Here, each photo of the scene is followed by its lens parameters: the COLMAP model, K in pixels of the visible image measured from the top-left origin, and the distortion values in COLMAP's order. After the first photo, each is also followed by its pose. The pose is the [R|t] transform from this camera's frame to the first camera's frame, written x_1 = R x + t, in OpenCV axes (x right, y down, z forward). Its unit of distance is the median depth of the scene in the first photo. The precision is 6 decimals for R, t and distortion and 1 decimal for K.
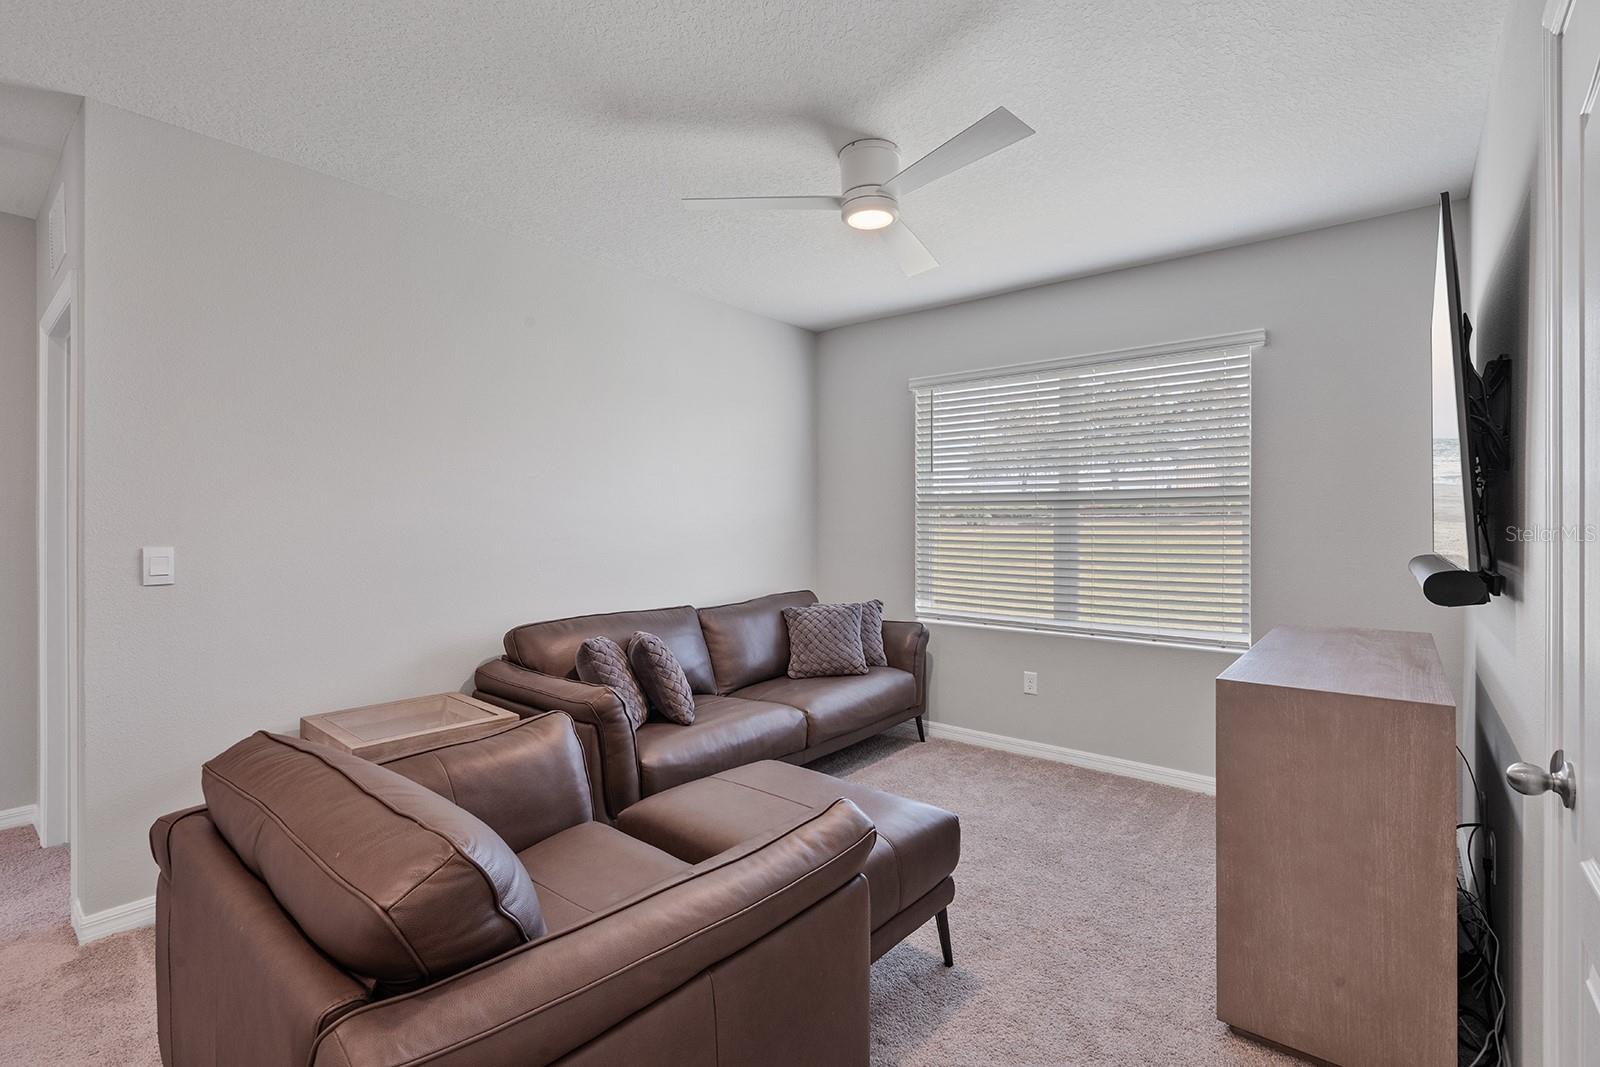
lens RADIAL K [[729.4, 0, 795.6], [0, 729.4, 532.3], [0, 0, 1]] dist [-0.000607, 0.000865]
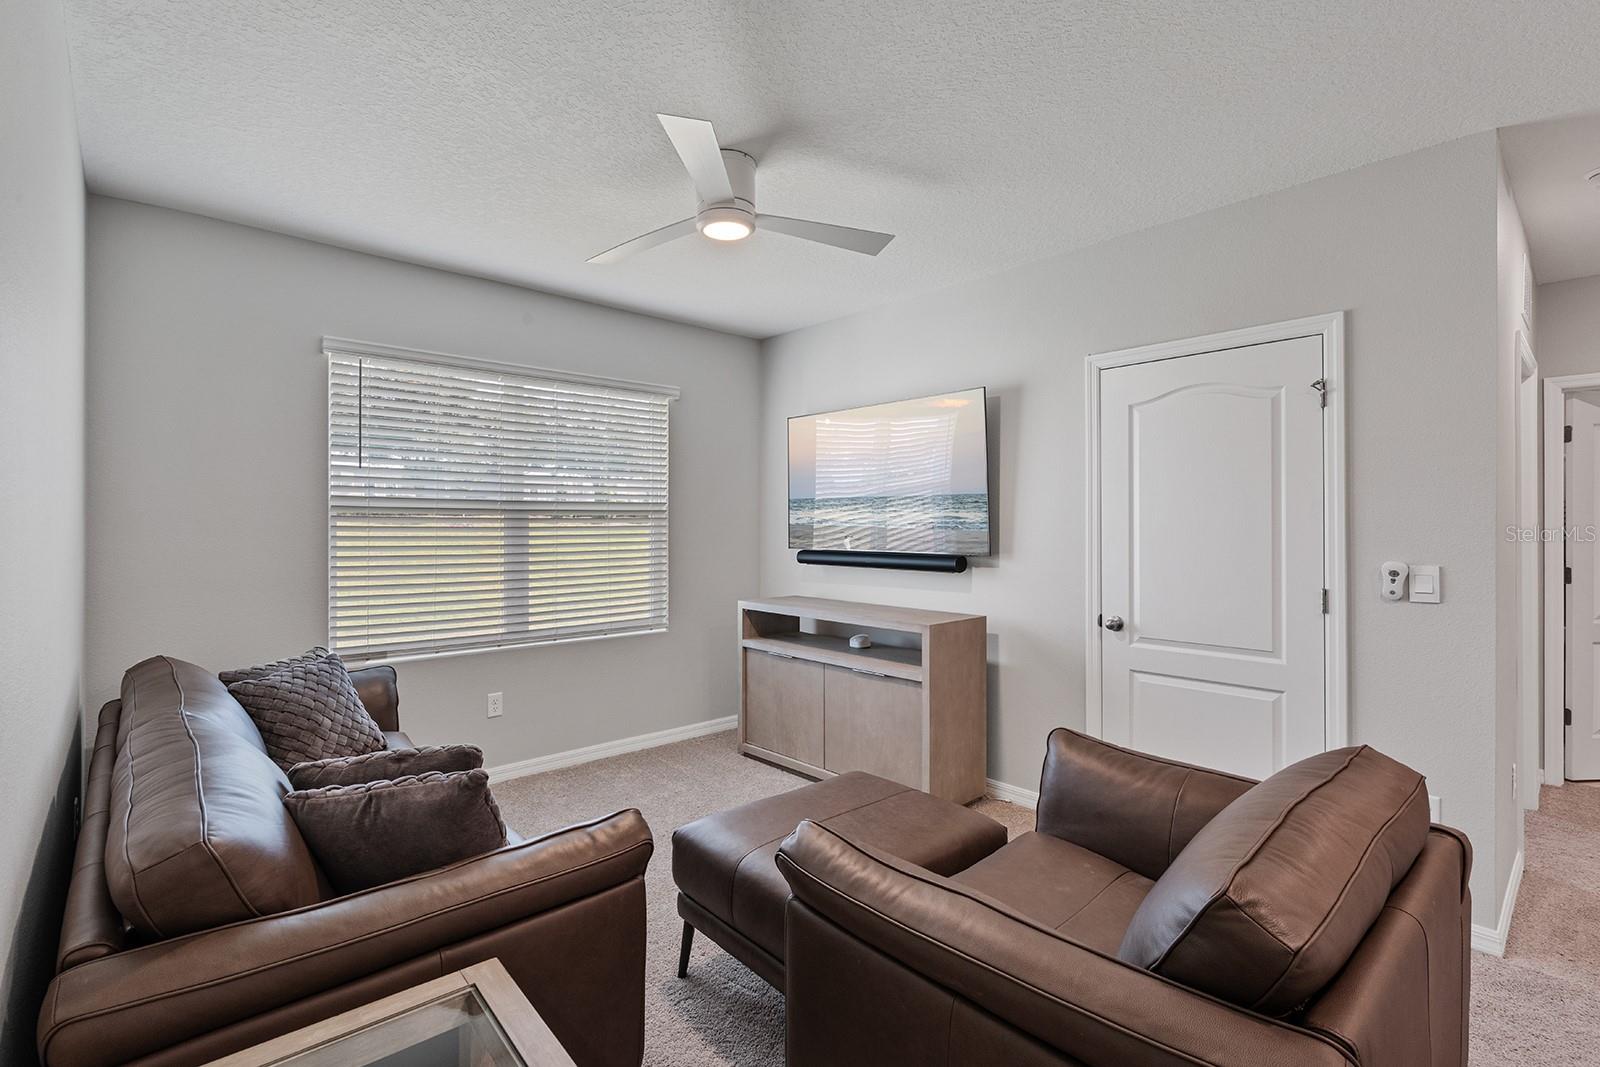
lens RADIAL K [[729.4, 0, 795.6], [0, 729.4, 532.3], [0, 0, 1]] dist [-0.000607, 0.000865]
pose [[0.150093, -0.011798, 0.988602, -0.554394], [0.016344, 0.999822, 0.009450, -0.016745], [-0.988537, 0.014739, 0.150259, 0.491986]]
